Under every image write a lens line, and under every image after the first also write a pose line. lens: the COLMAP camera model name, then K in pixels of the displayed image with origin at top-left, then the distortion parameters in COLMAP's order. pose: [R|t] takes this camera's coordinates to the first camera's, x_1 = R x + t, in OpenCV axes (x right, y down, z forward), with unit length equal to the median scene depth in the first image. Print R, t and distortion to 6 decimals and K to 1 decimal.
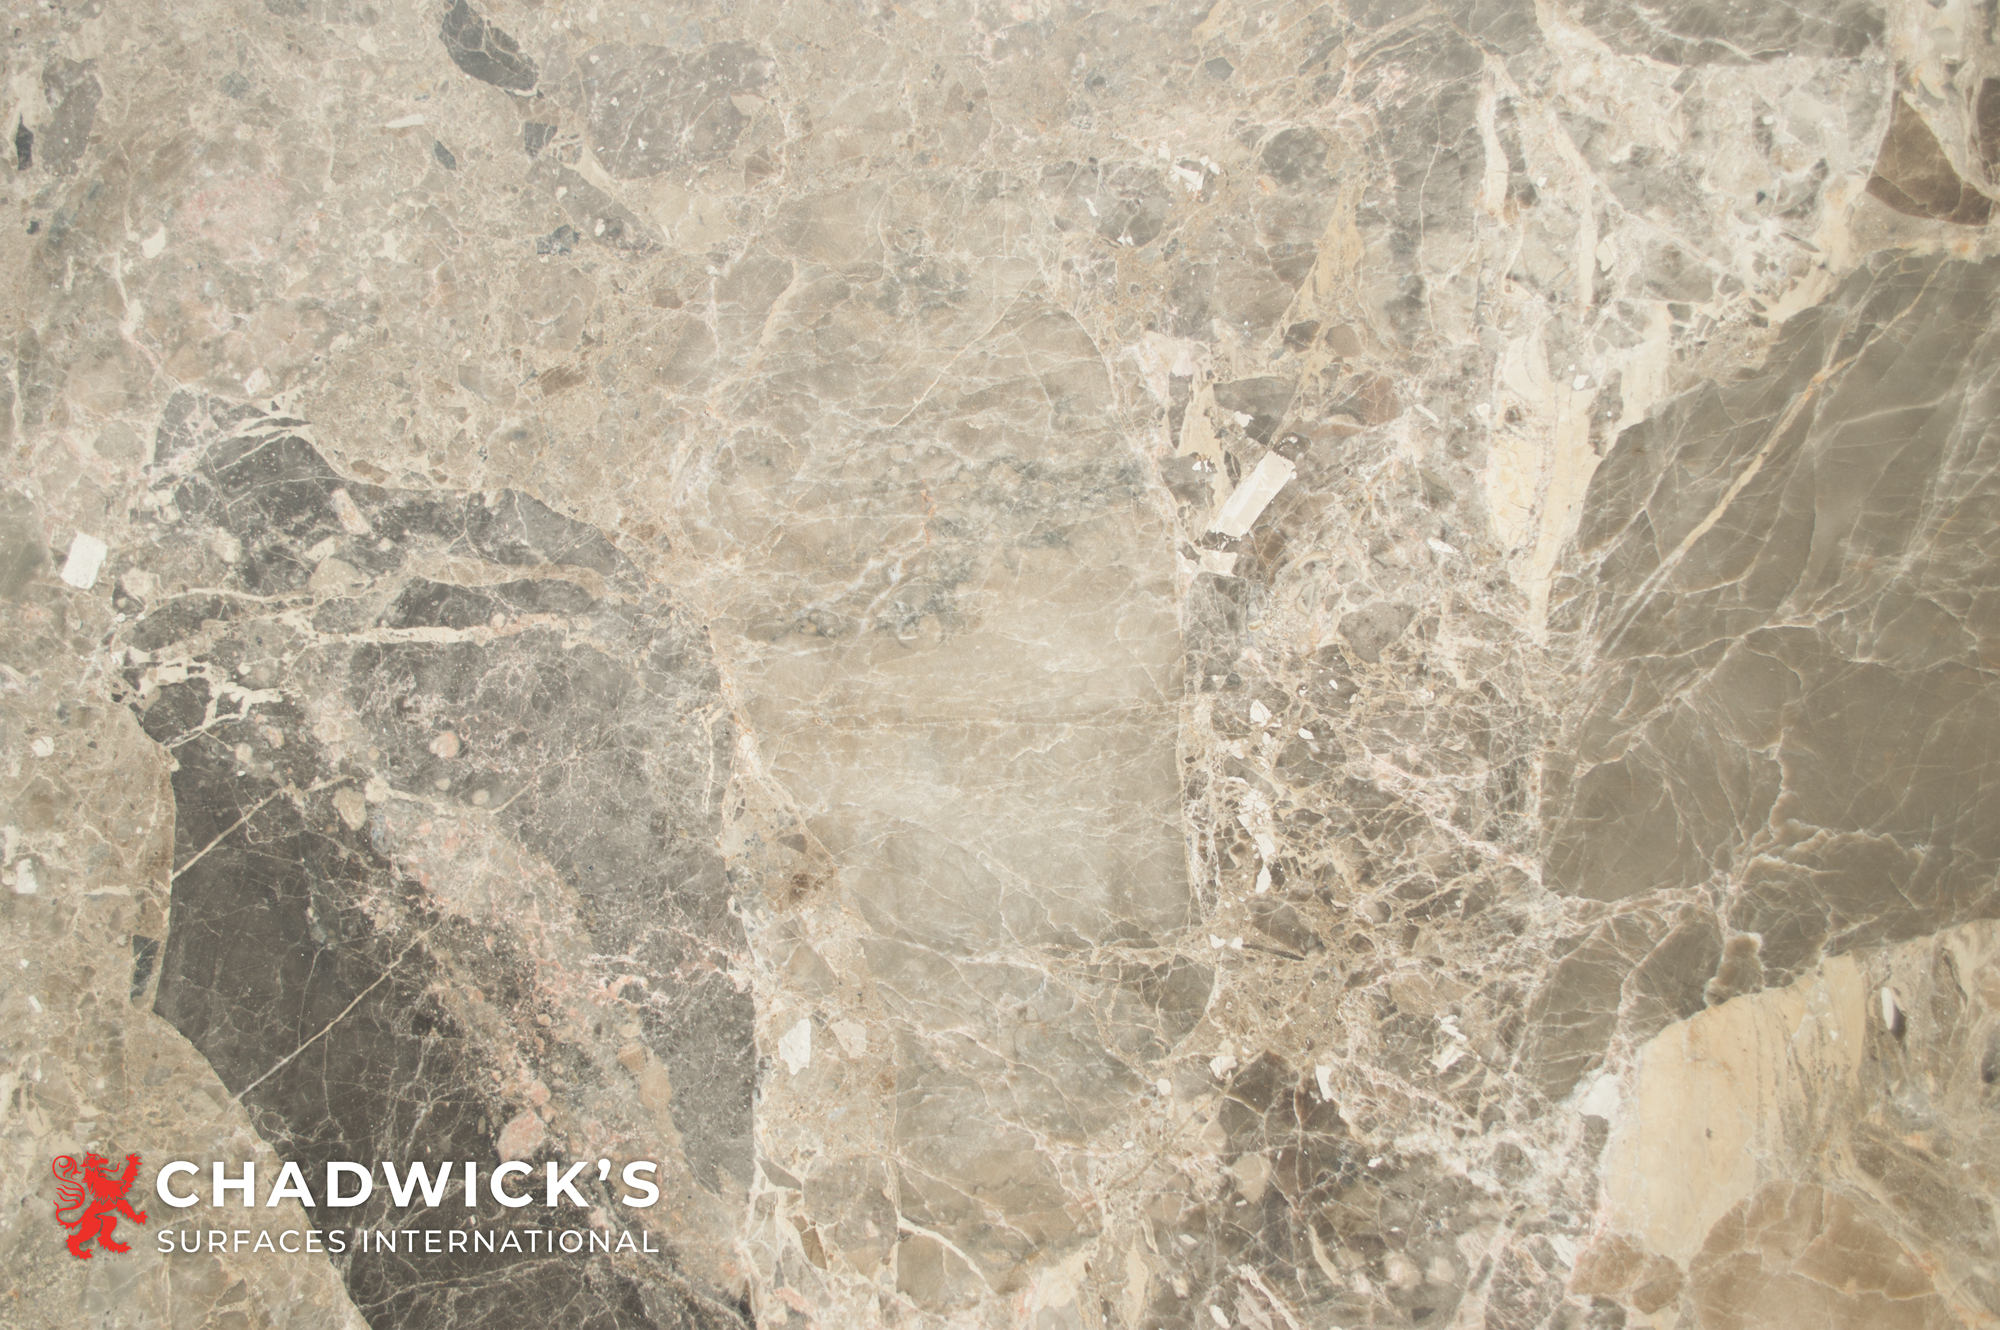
lens RADIAL K [[2099.9, 0, 1002.1], [0, 2099.9, 667.8], [0, 0, 1]] dist [-0.045389, 0.000000]
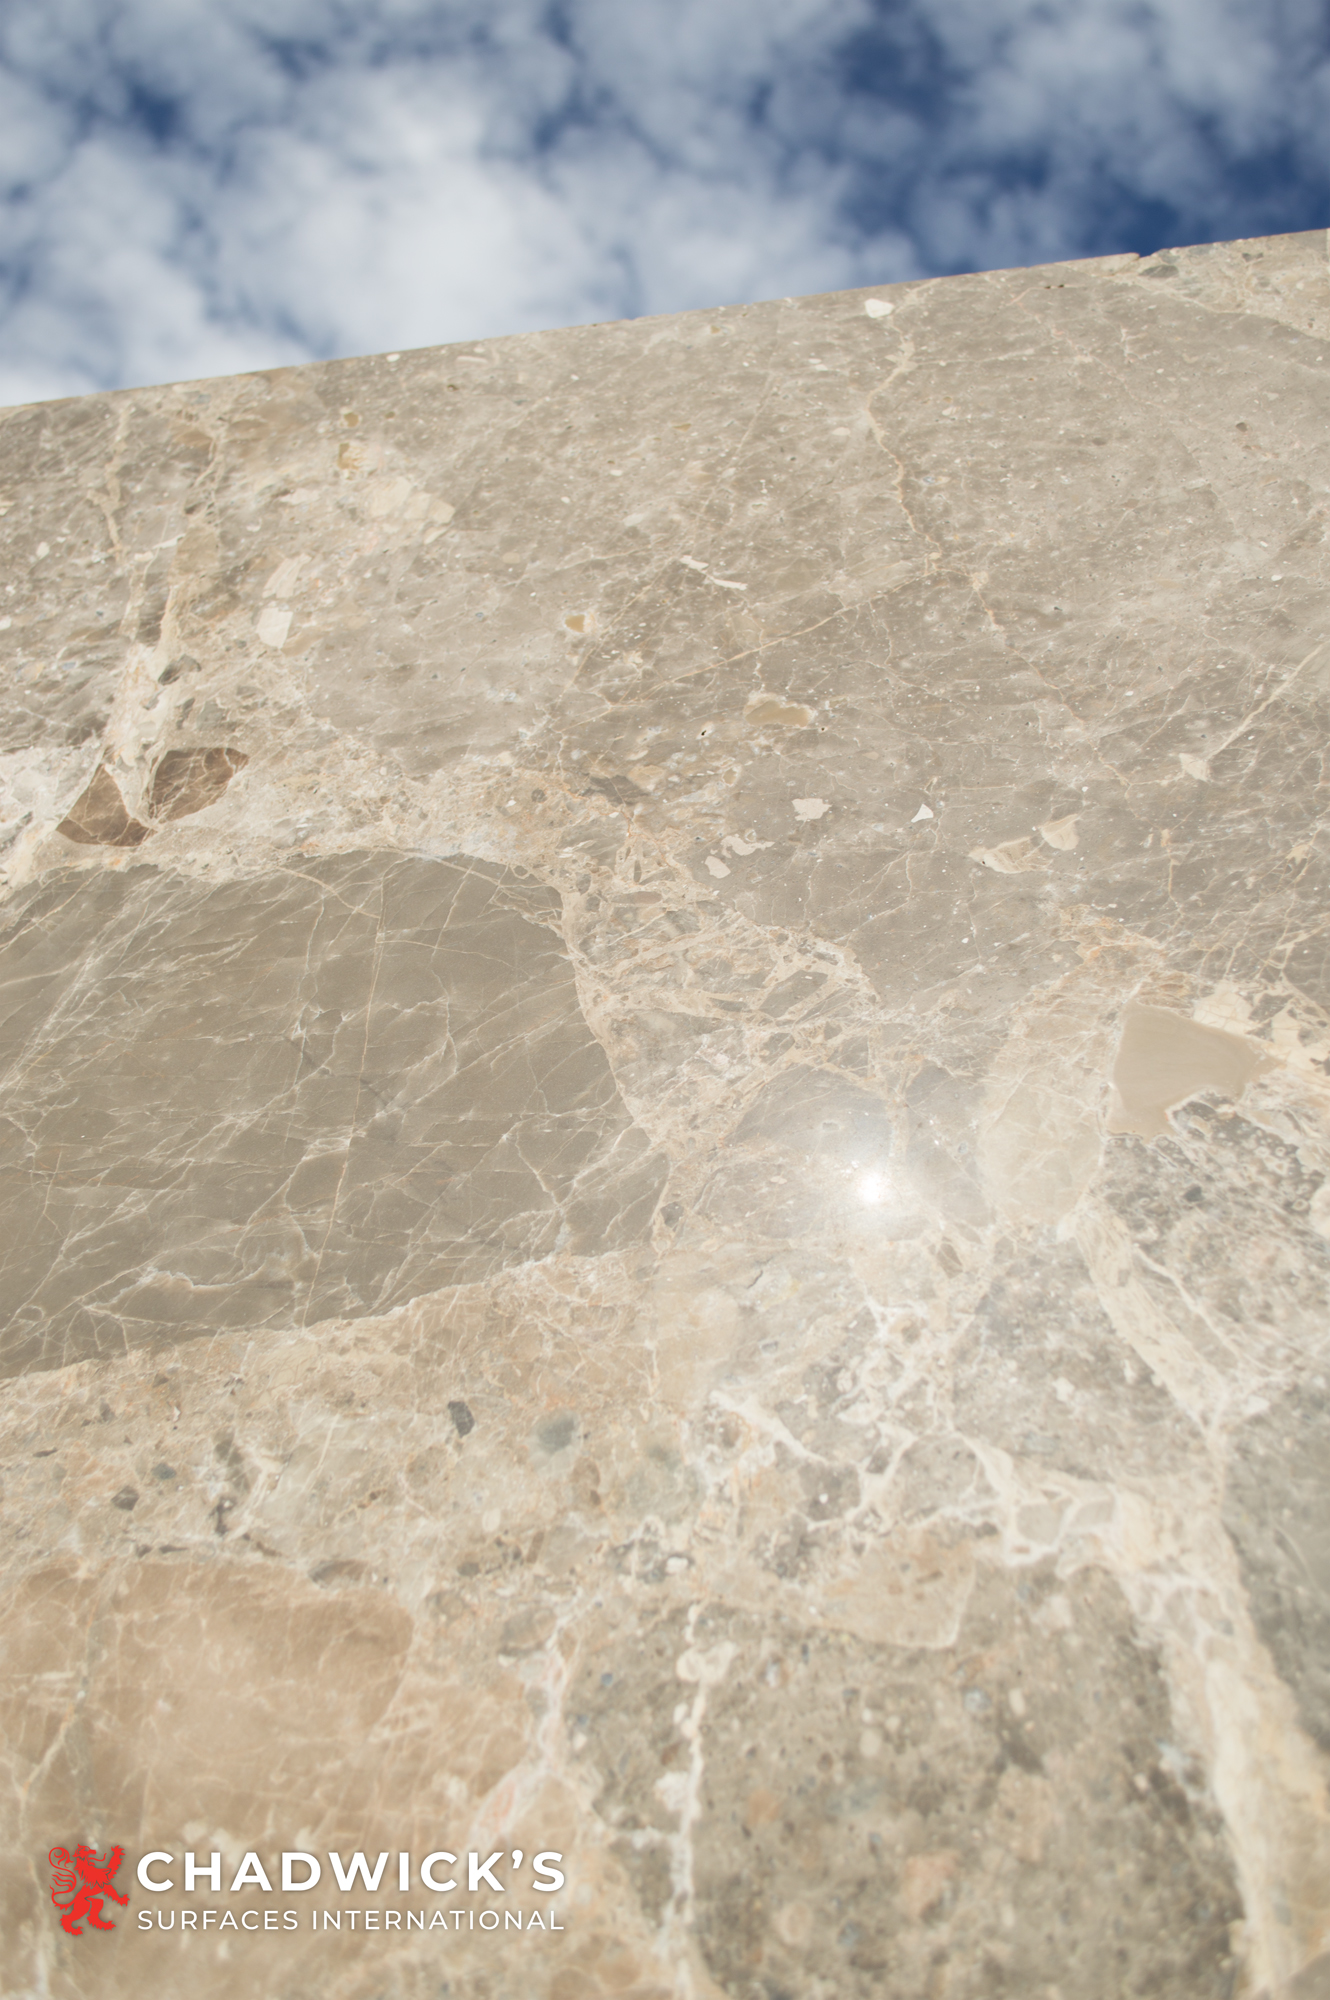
lens RADIAL K [[2099.9, 0, 666.5], [0, 2099.9, 1000.0], [0, 0, 1]] dist [-0.045389, 0.000000]
pose [[0.997702, 0.009538, -0.067084, 0.842262], [-0.044312, 0.840834, -0.539476, 0.473118], [0.051261, 0.541209, 0.839324, 0.080679]]
